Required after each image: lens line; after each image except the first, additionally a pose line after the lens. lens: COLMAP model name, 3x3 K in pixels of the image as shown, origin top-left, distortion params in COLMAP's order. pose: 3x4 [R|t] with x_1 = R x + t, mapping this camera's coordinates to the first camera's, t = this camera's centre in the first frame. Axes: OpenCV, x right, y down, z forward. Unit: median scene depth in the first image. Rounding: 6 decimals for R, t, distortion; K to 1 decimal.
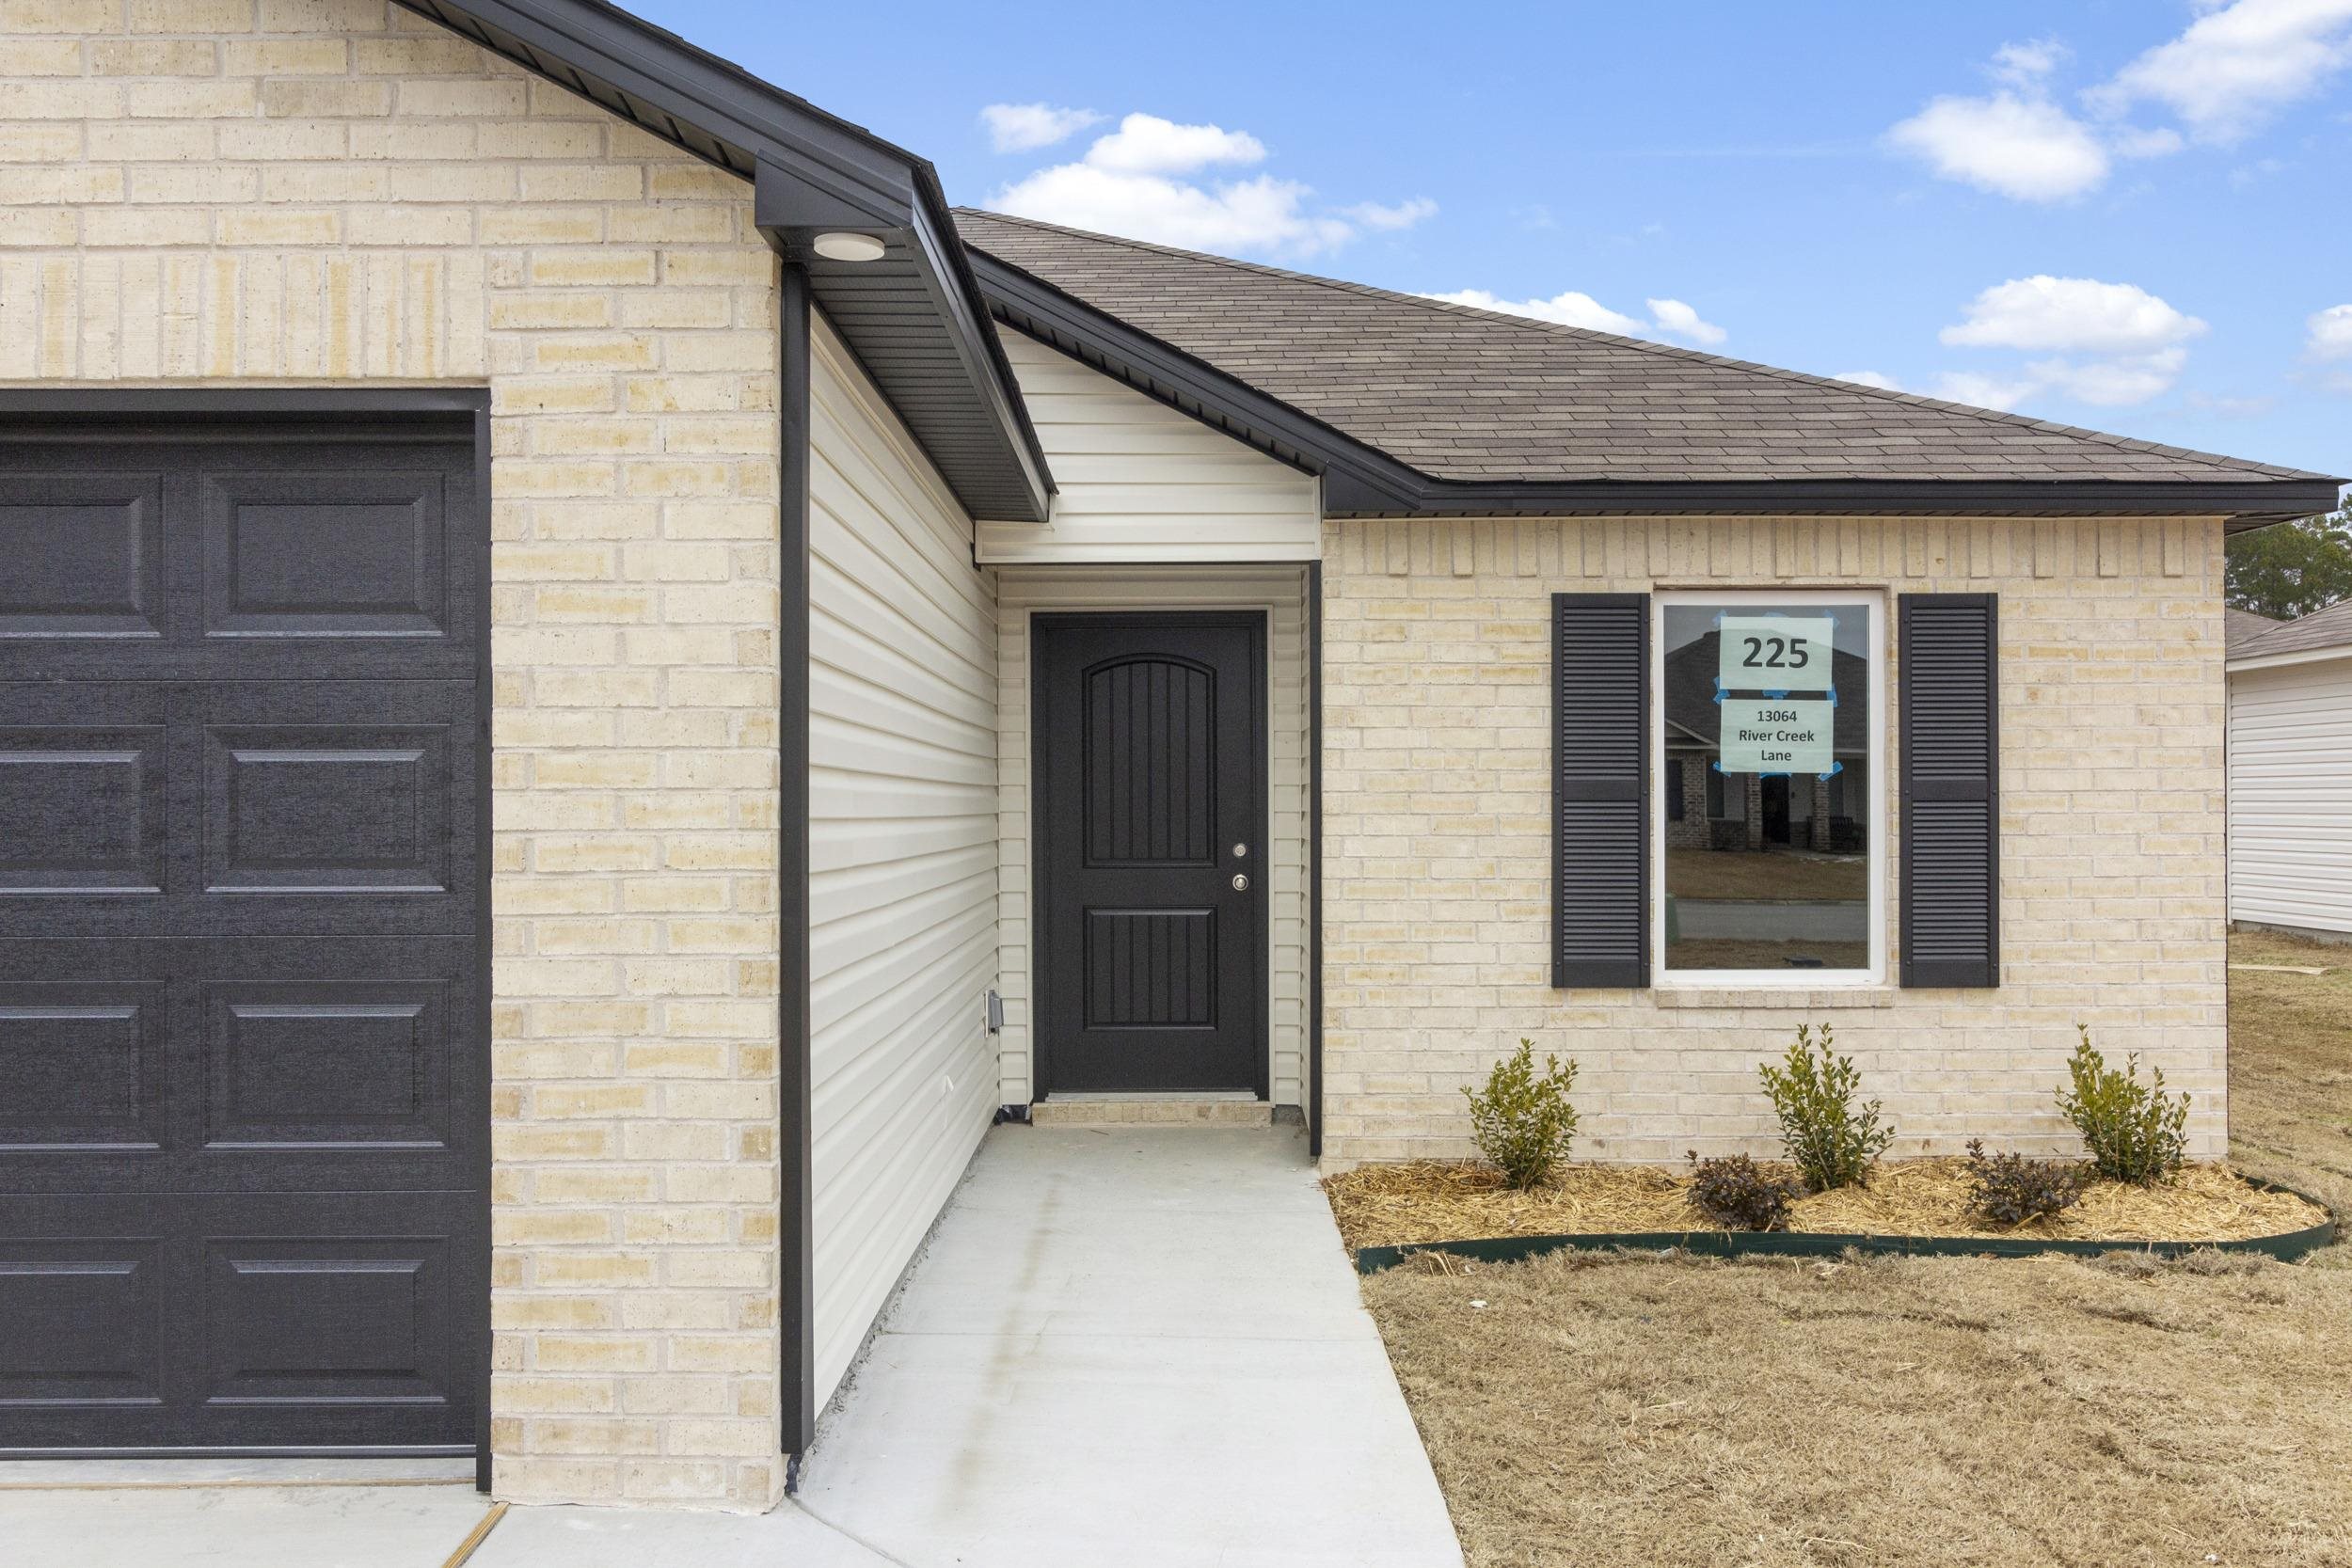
lens RADIAL K [[1877.6, 0, 1199.6], [0, 1877.6, 798.1], [0, 0, 1]] dist [0.005879, -0.000263]
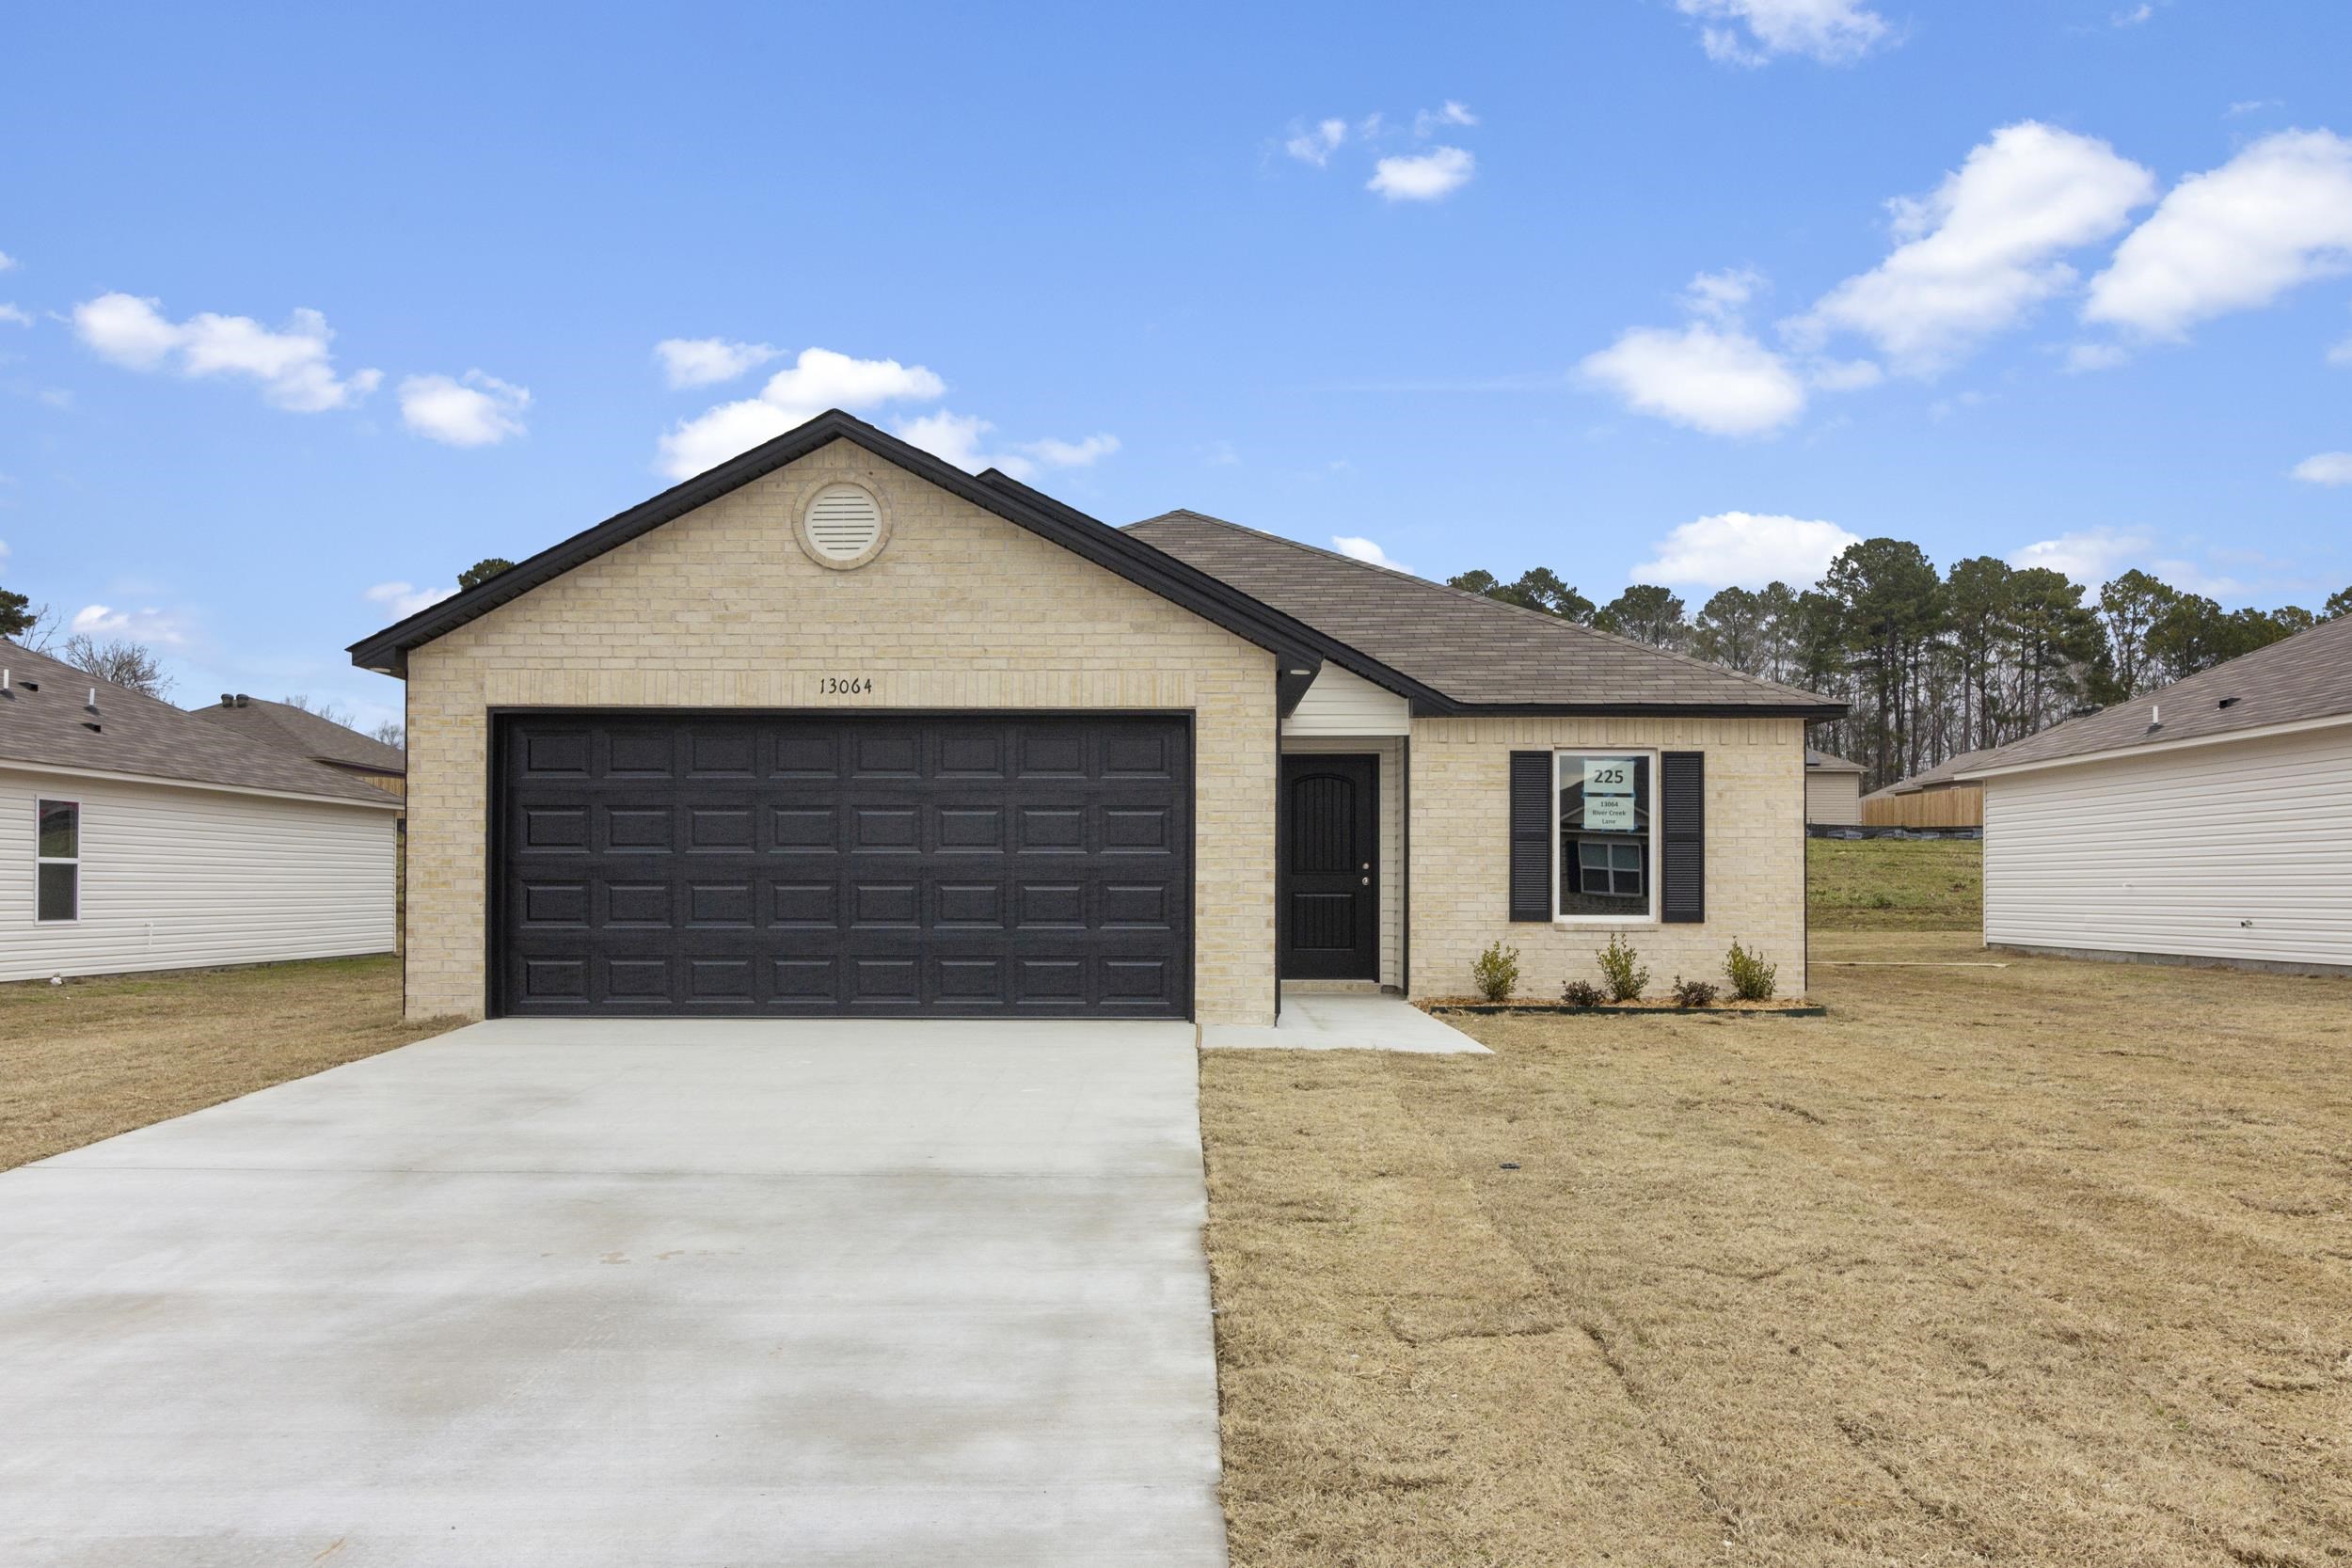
lens RADIAL K [[1877.6, 0, 1172.9], [0, 1877.6, 865.1], [0, 0, 1]] dist [0.005879, -0.000263]
pose [[0.999827, 0.005353, -0.017833, -0.184441], [-0.005545, 0.999927, -0.010749, 0.058630], [0.017775, 0.010846, 0.999783, -1.311420]]
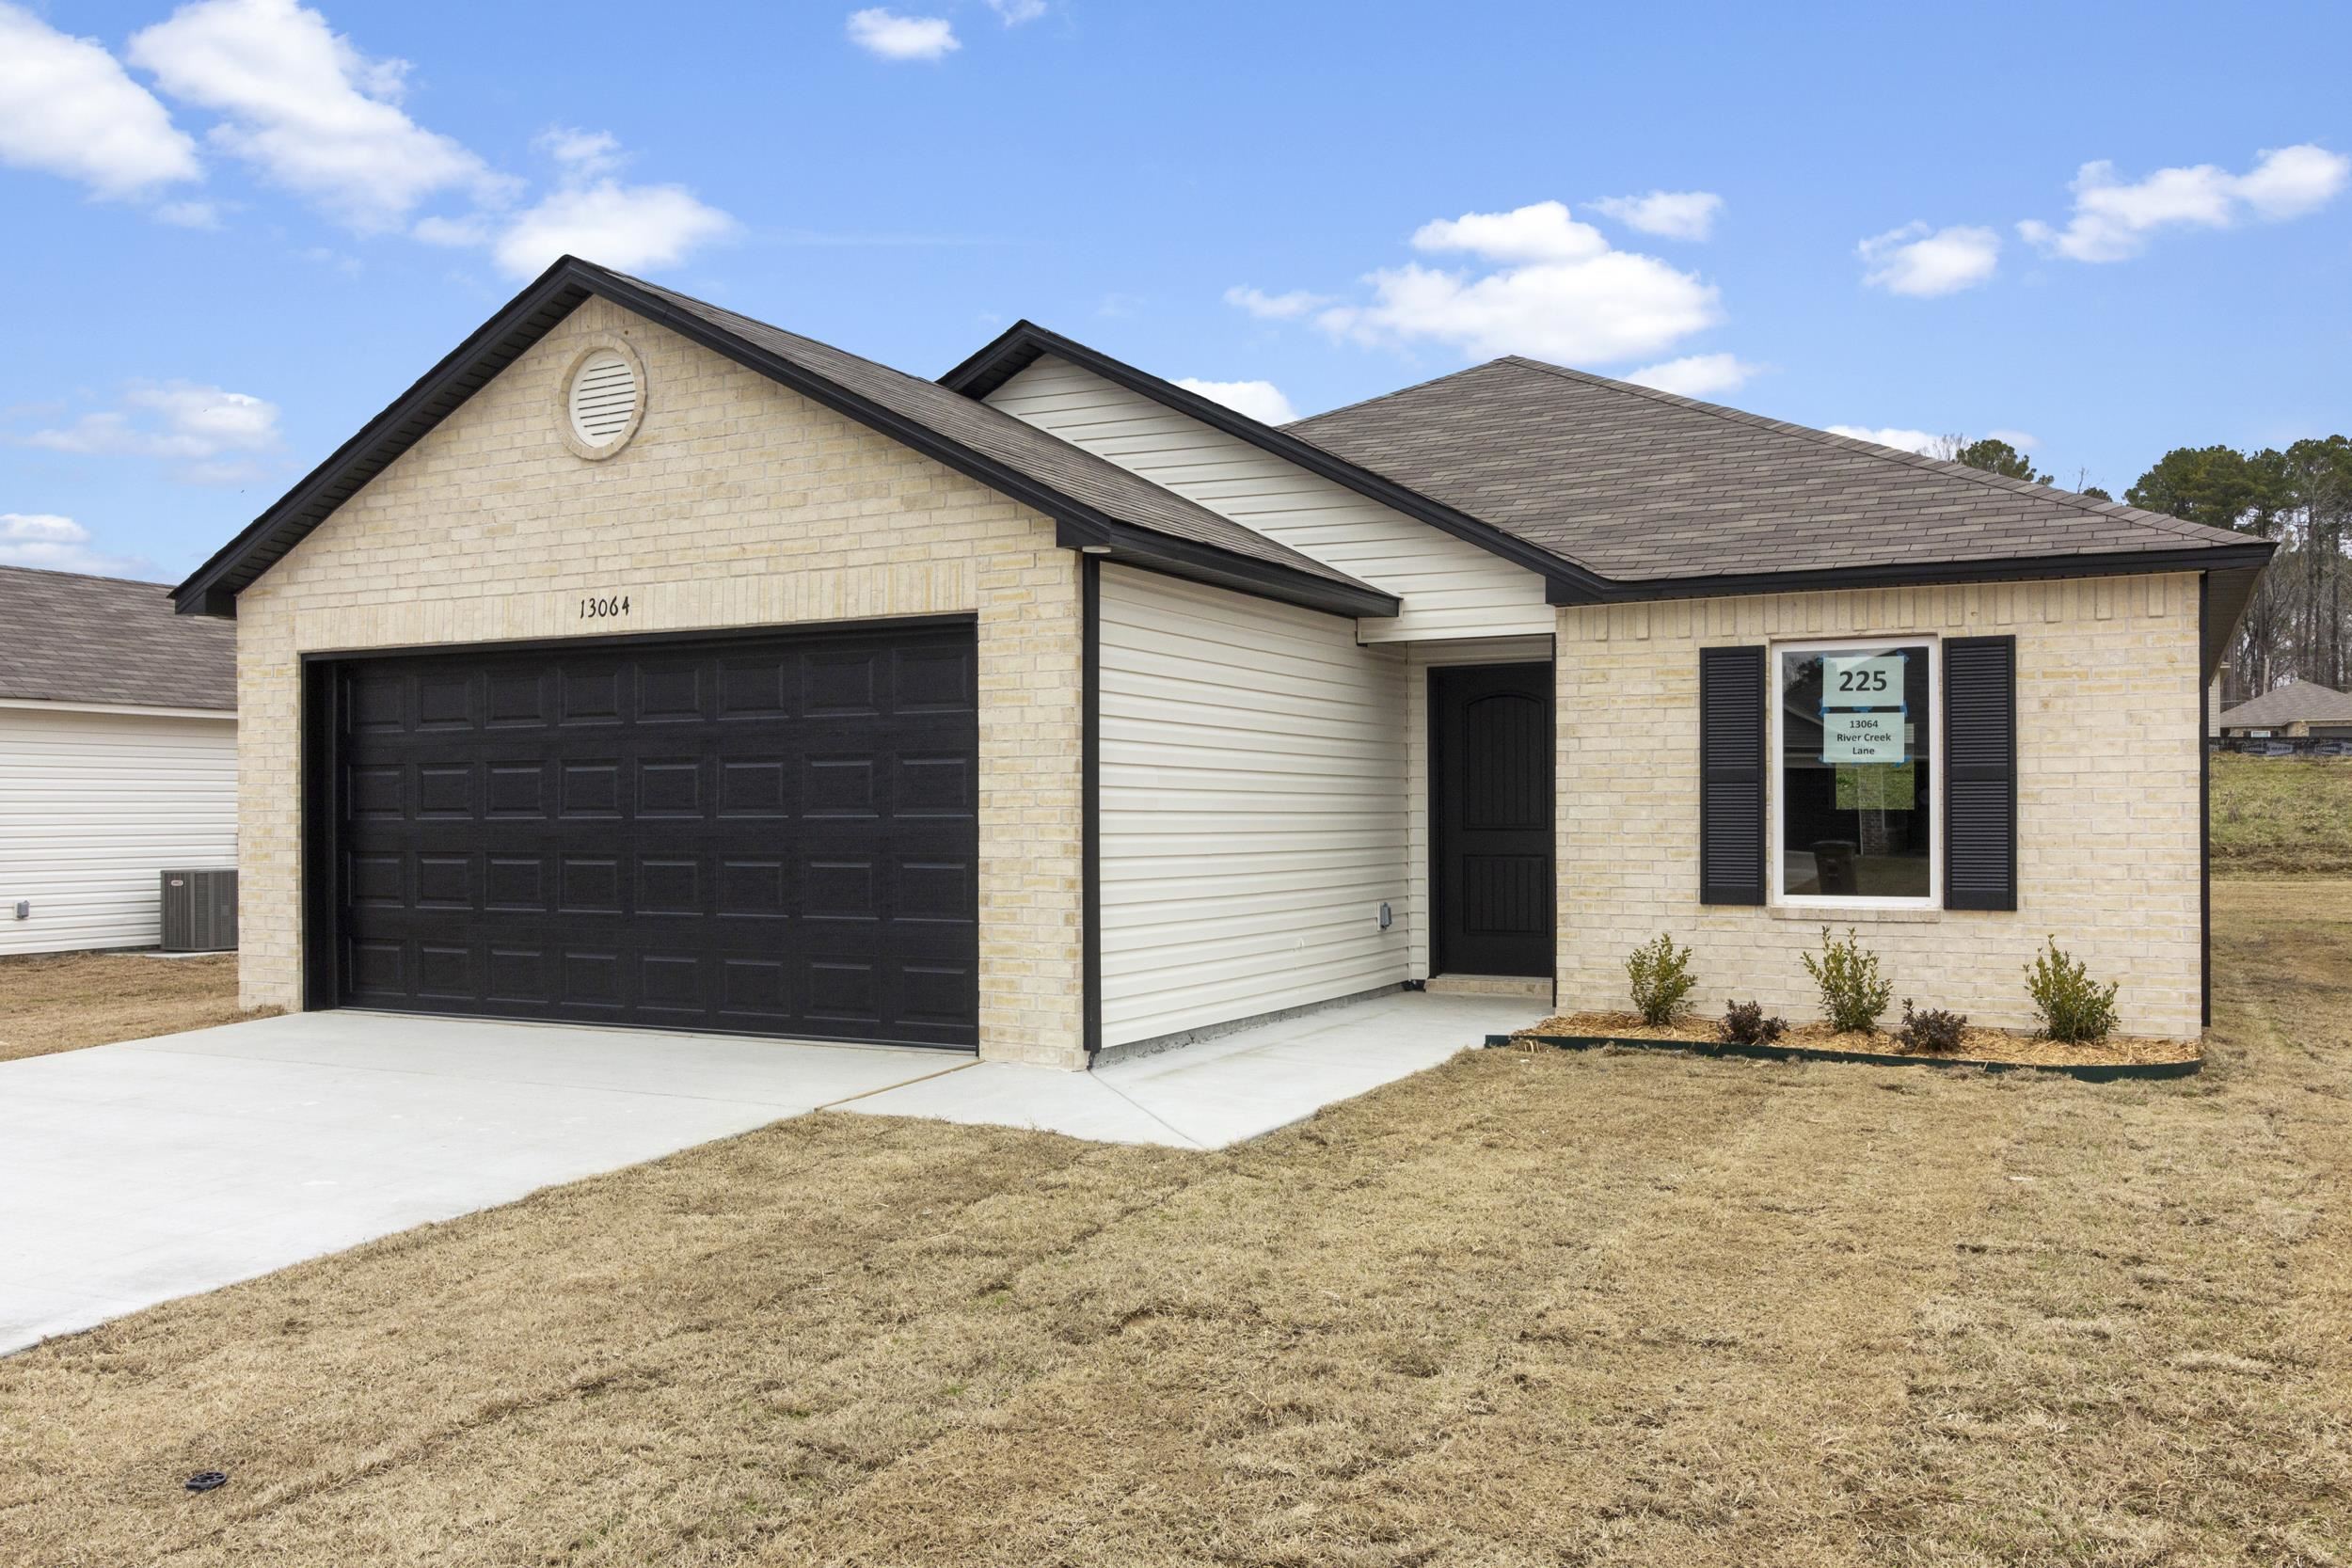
lens RADIAL K [[1877.6, 0, 1196.6], [0, 1877.6, 804.8], [0, 0, 1]] dist [0.005879, -0.000263]
pose [[0.887317, -0.002799, -0.461151, 0.531586], [0.002280, 0.999996, -0.001683, 0.021221], [0.461154, 0.000442, 0.887320, -0.556457]]
